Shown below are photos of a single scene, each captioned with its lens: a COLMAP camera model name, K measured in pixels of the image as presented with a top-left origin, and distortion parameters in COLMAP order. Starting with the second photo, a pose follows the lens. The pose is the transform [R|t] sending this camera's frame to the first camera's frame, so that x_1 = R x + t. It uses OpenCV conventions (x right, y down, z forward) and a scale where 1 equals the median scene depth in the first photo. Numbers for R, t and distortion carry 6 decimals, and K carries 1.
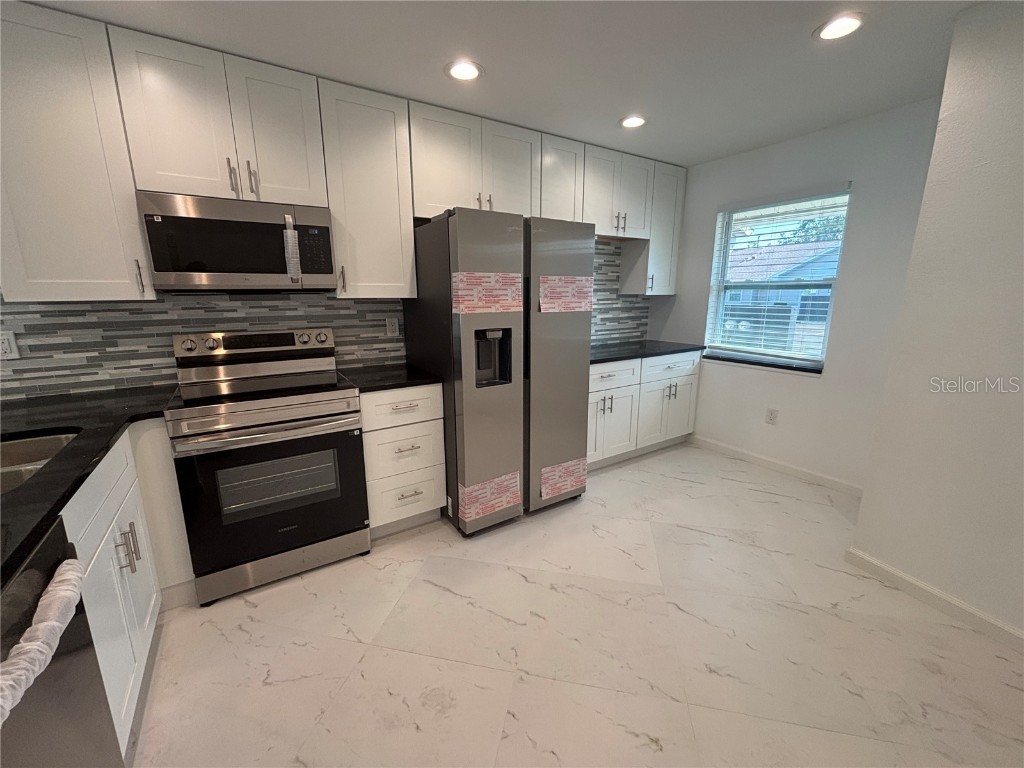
lens RADIAL K [[410.2, 0, 512.0], [0, 410.2, 384.0], [0, 0, 1]] dist [0.001478, -0.000144]
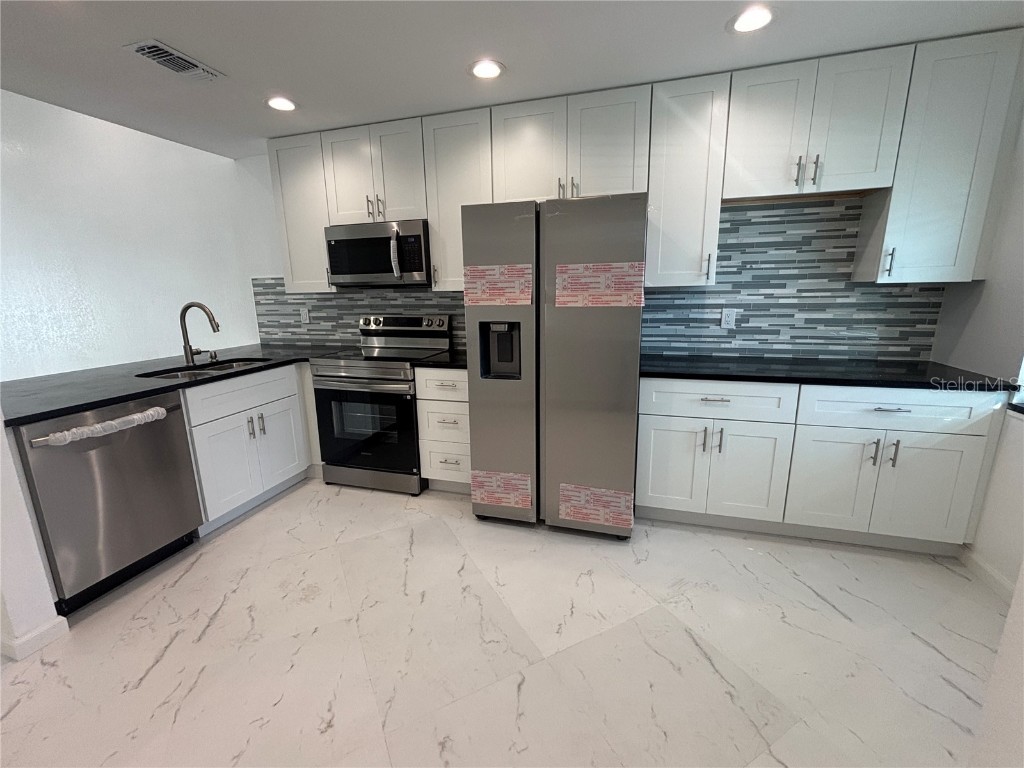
lens RADIAL K [[428.8, 0, 512.0], [0, 428.8, 384.0], [0, 0, 1]] dist [-0.001535, -0.000270]
pose [[0.648508, 0.161002, -0.743986, 0.728651], [-0.149584, 0.985273, 0.082830, -0.072115], [0.746366, 0.057572, 0.663041, 0.324527]]
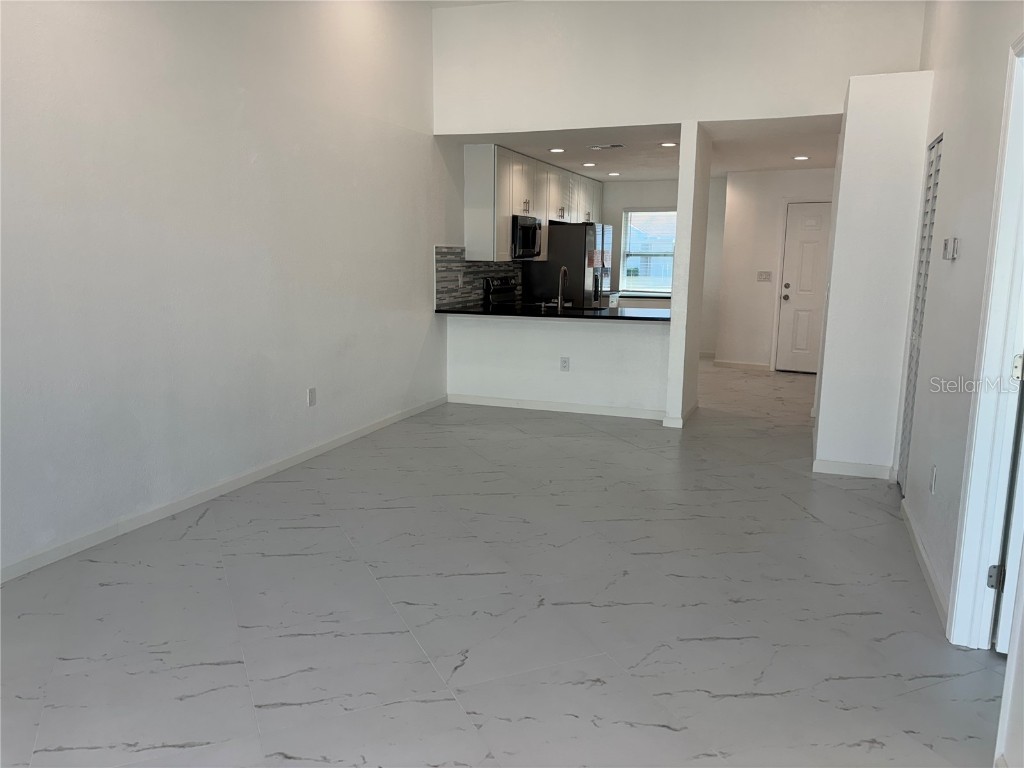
lens RADIAL K [[758.8, 0, 512.0], [0, 758.8, 384.0], [0, 0, 1]] dist [0.000067, -0.000031]
pose [[0.802174, -0.089160, 0.590396, -2.714181], [0.115258, 0.993314, -0.006595, 0.400112], [-0.585861, 0.073338, 0.807087, -1.872799]]
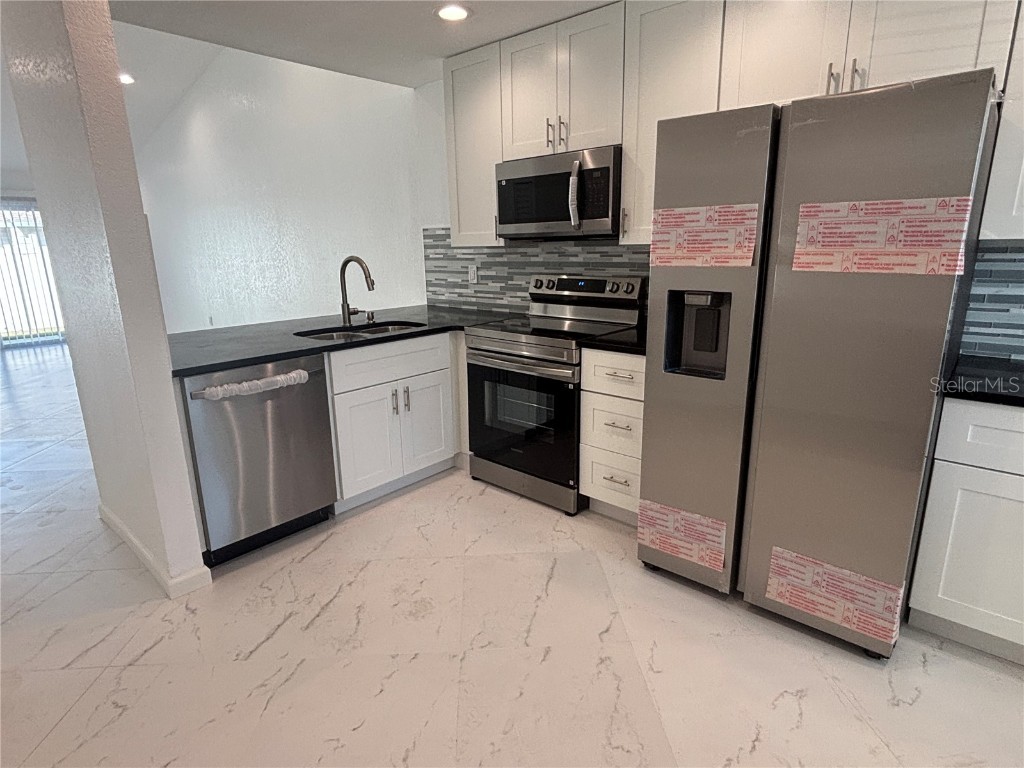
lens RADIAL K [[552.5, 0, 512.0], [0, 552.5, 384.0], [0, 0, 1]] dist [0.036023, -0.057342]
pose [[0.265713, 0.238936, -0.933973, 0.714388], [-0.191272, 0.962606, 0.191844, -0.098341], [0.944887, 0.127667, 0.301479, 0.432400]]
